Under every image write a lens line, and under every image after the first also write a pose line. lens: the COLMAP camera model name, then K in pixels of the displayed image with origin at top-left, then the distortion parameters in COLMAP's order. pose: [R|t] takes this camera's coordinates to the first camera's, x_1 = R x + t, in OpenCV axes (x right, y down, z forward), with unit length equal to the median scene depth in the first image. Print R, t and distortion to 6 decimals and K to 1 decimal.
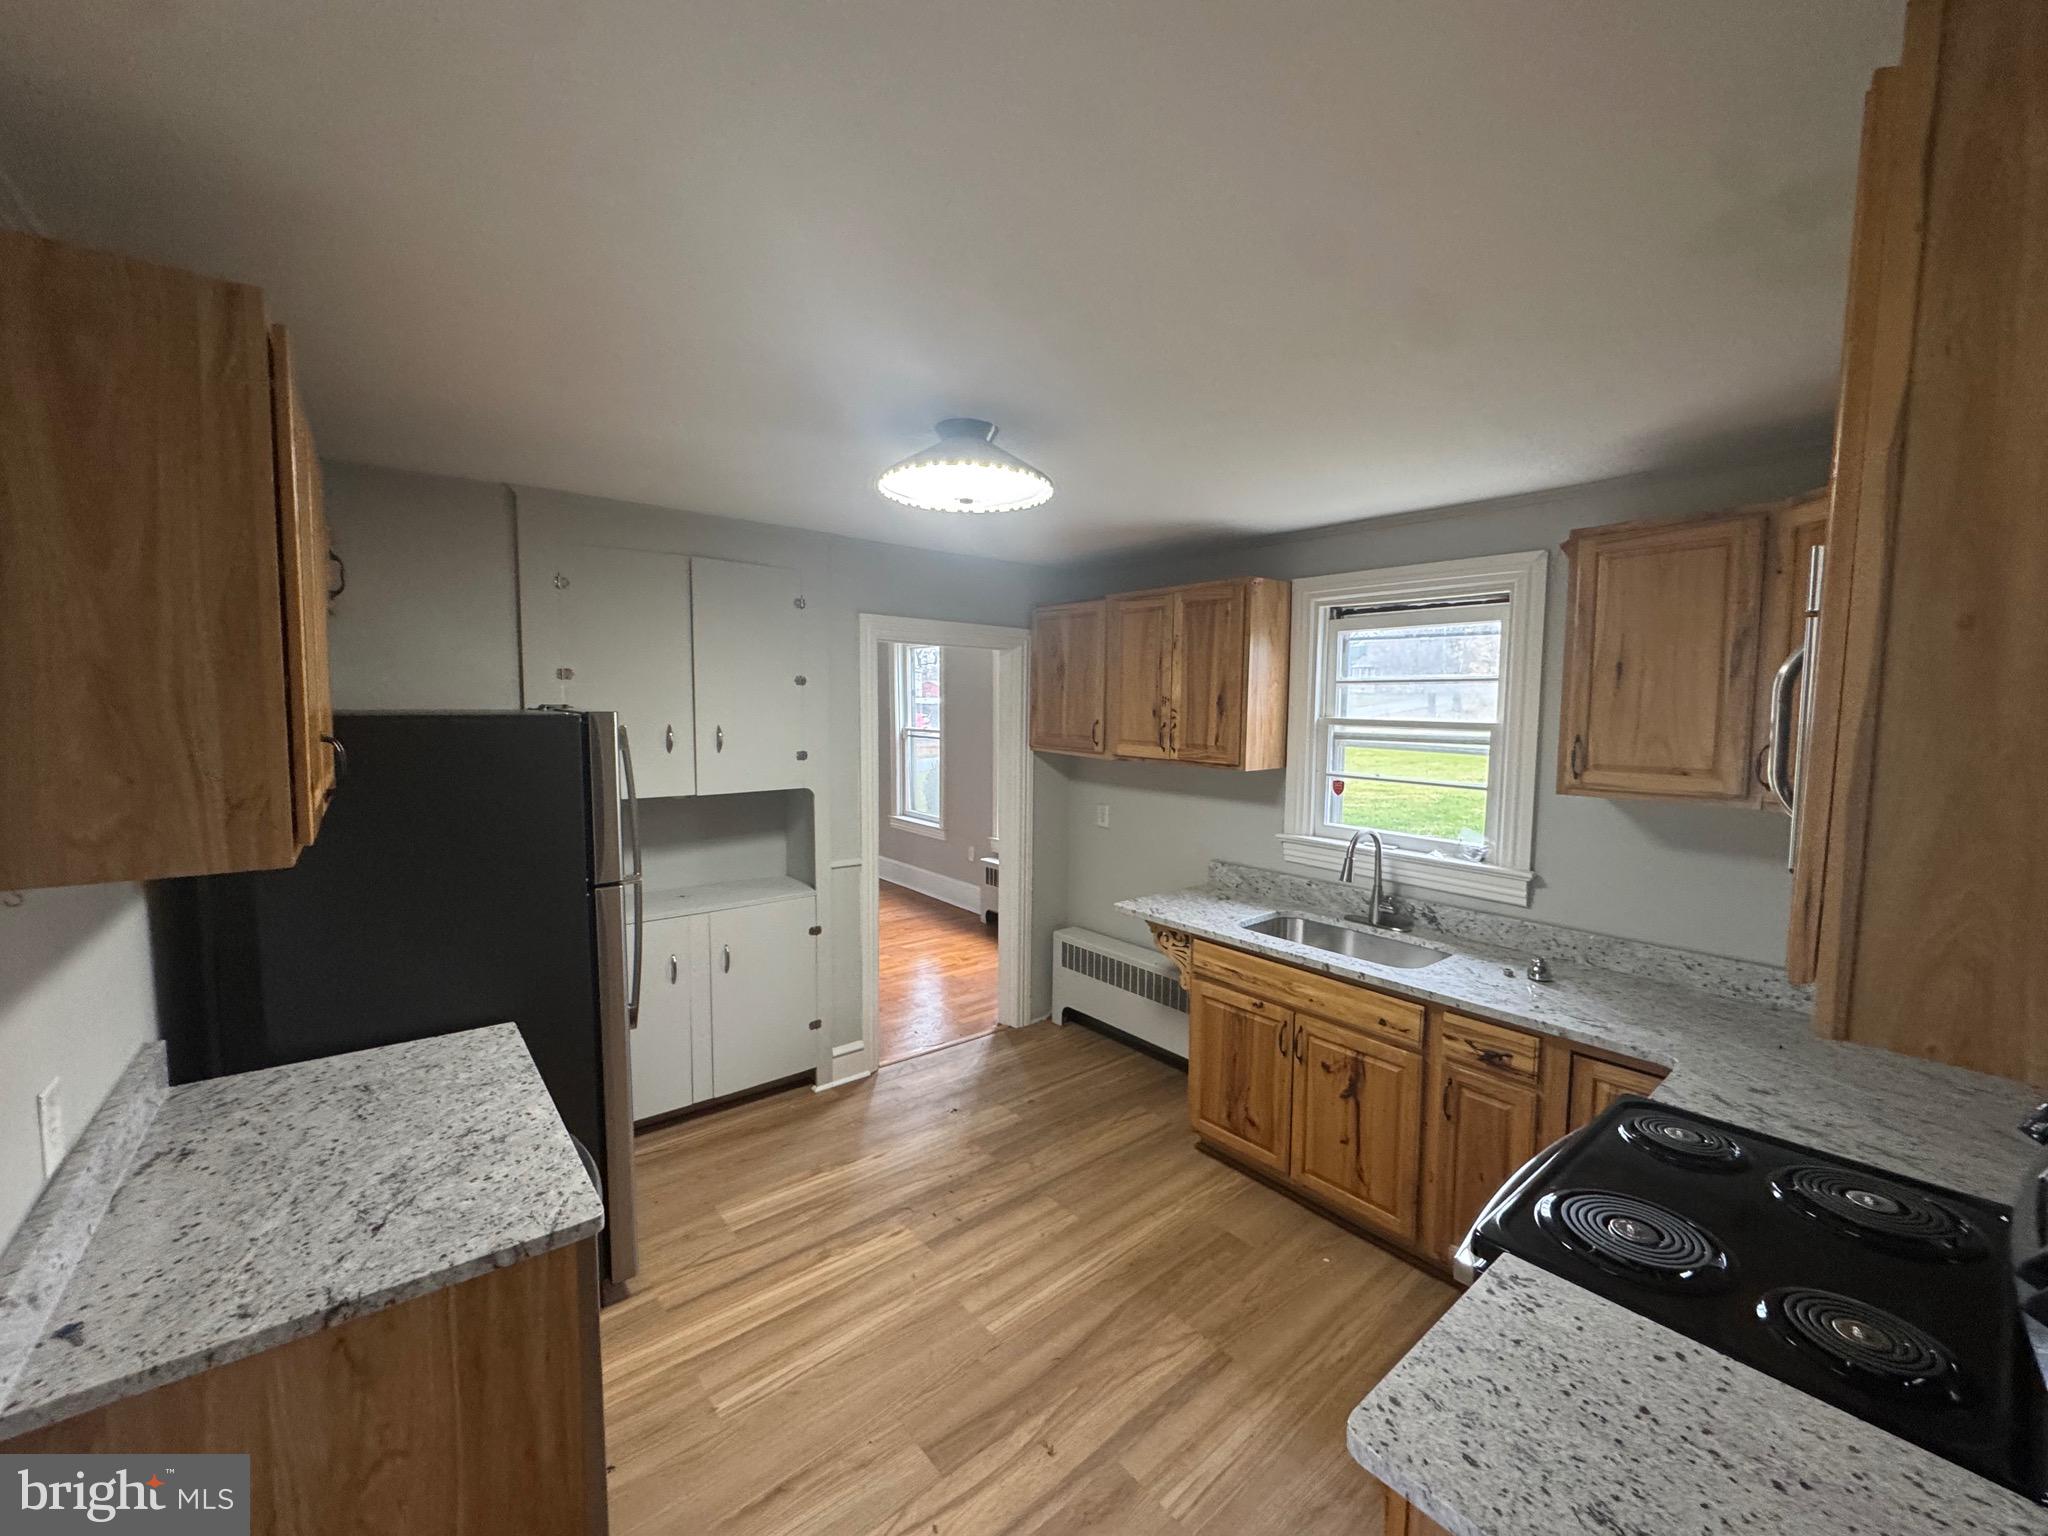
lens RADIAL K [[817.4, 0, 1029.9], [0, 817.4, 769.0], [0, 0, 1]] dist [-0.003481, -0.000046]
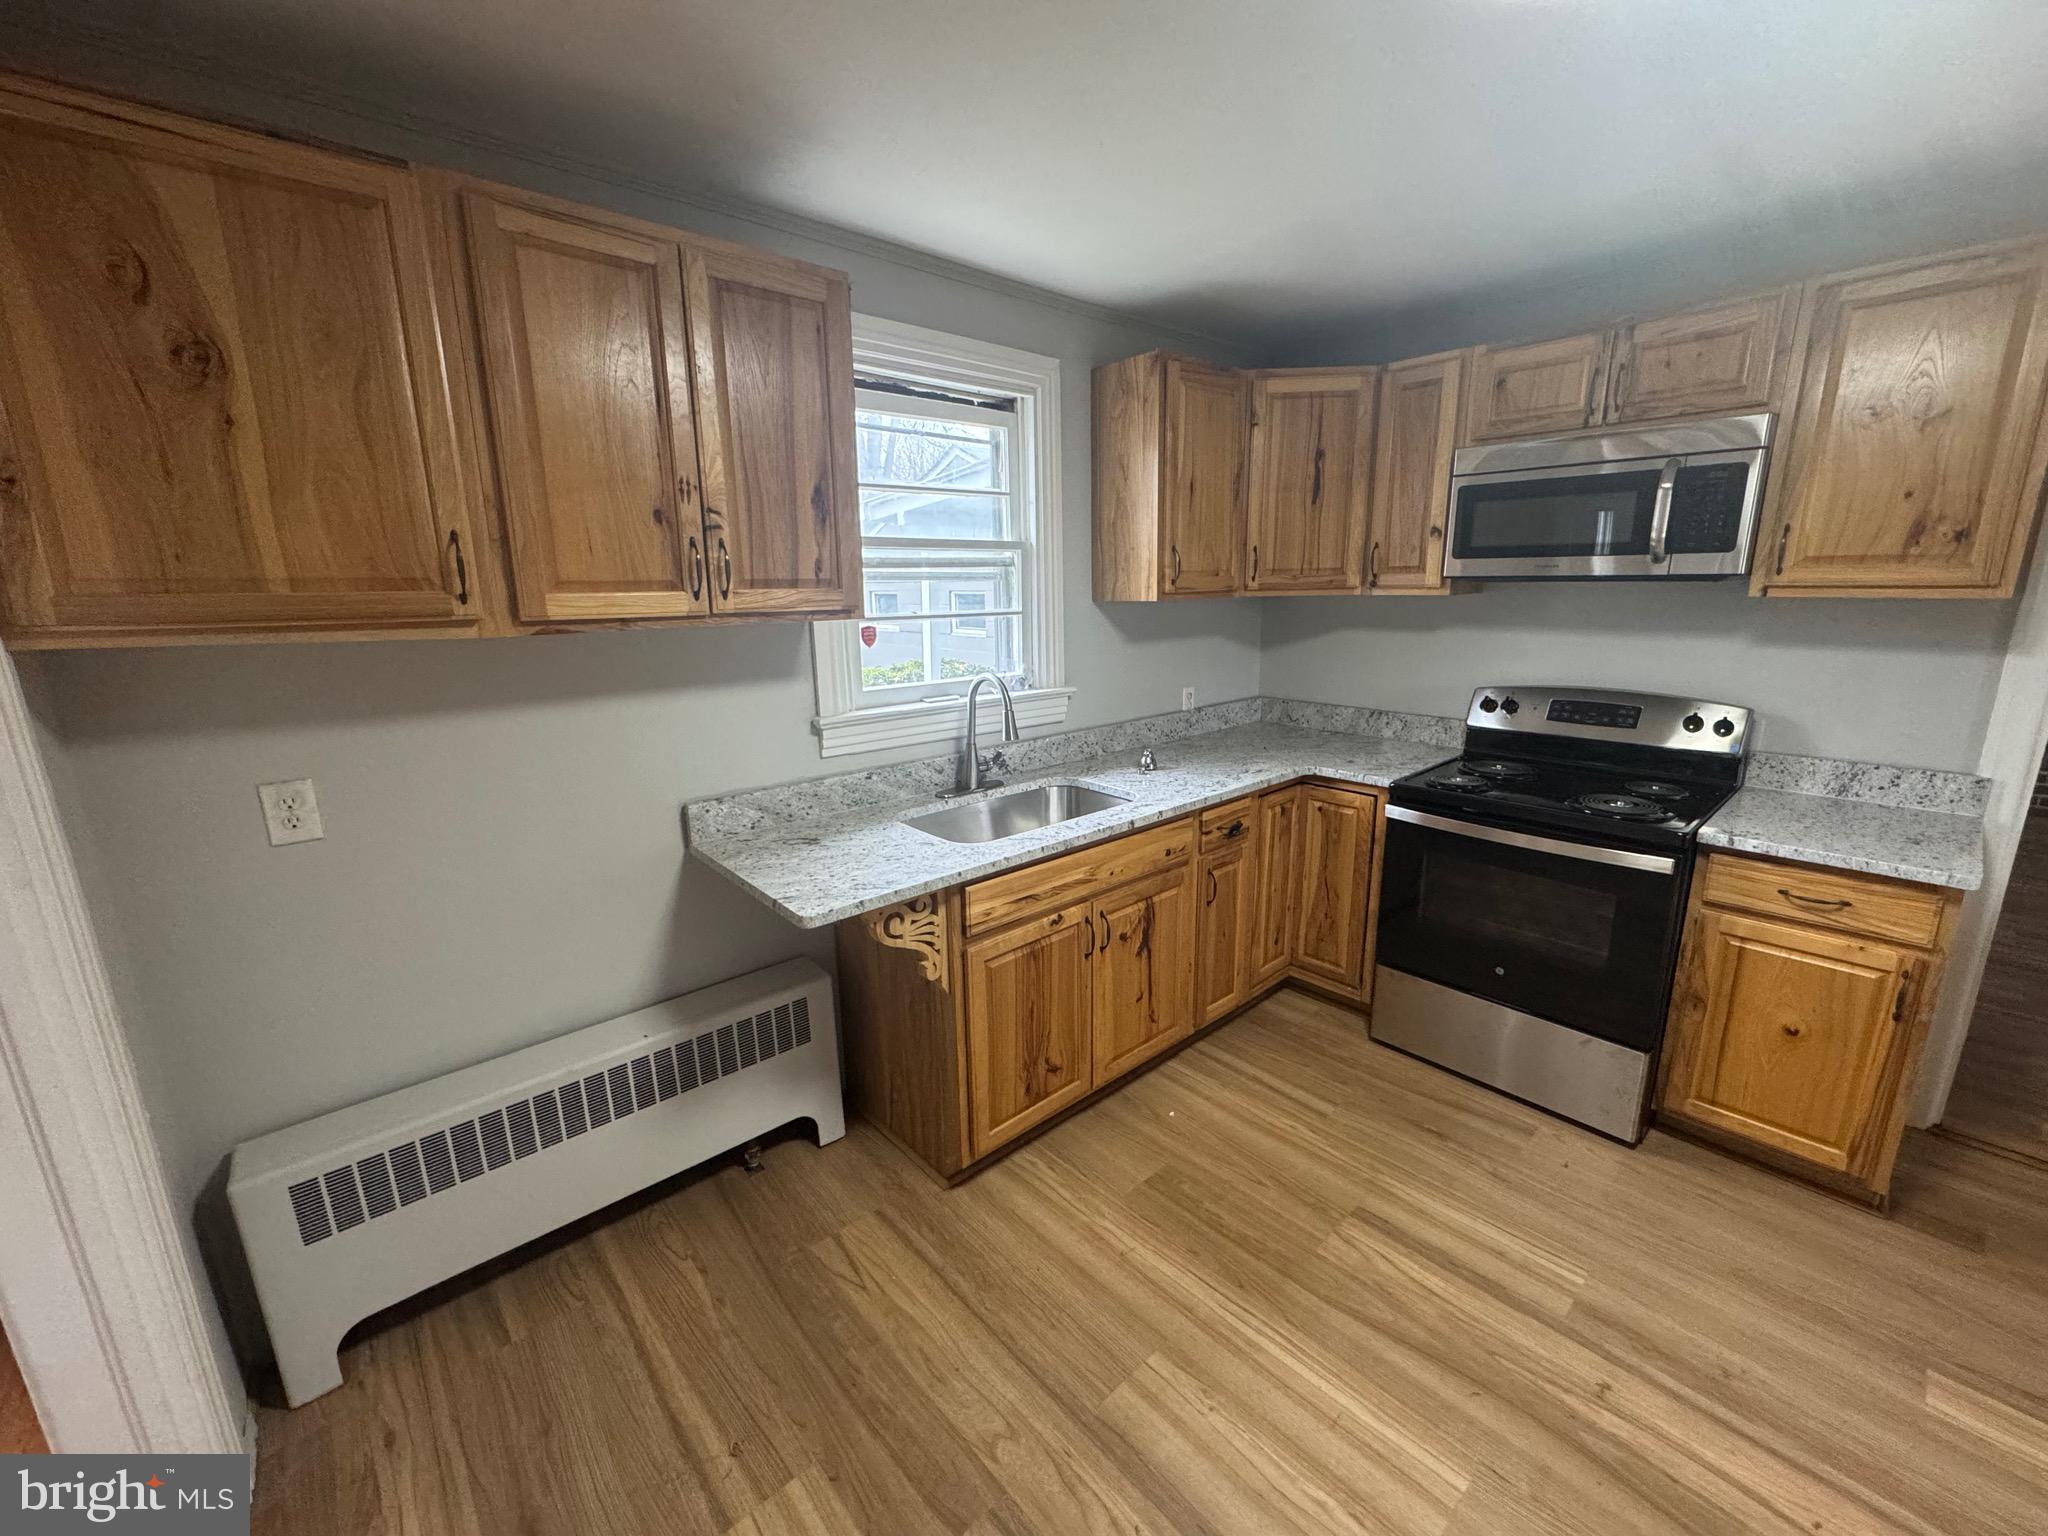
lens RADIAL K [[817.4, 0, 1023.1], [0, 817.4, 772.2], [0, 0, 1]] dist [-0.003481, -0.000046]
pose [[-0.029973, -0.236975, 0.971053, -0.451327], [0.098331, 0.966079, 0.238796, -0.025939], [-0.994702, 0.102642, -0.005655, 1.113696]]
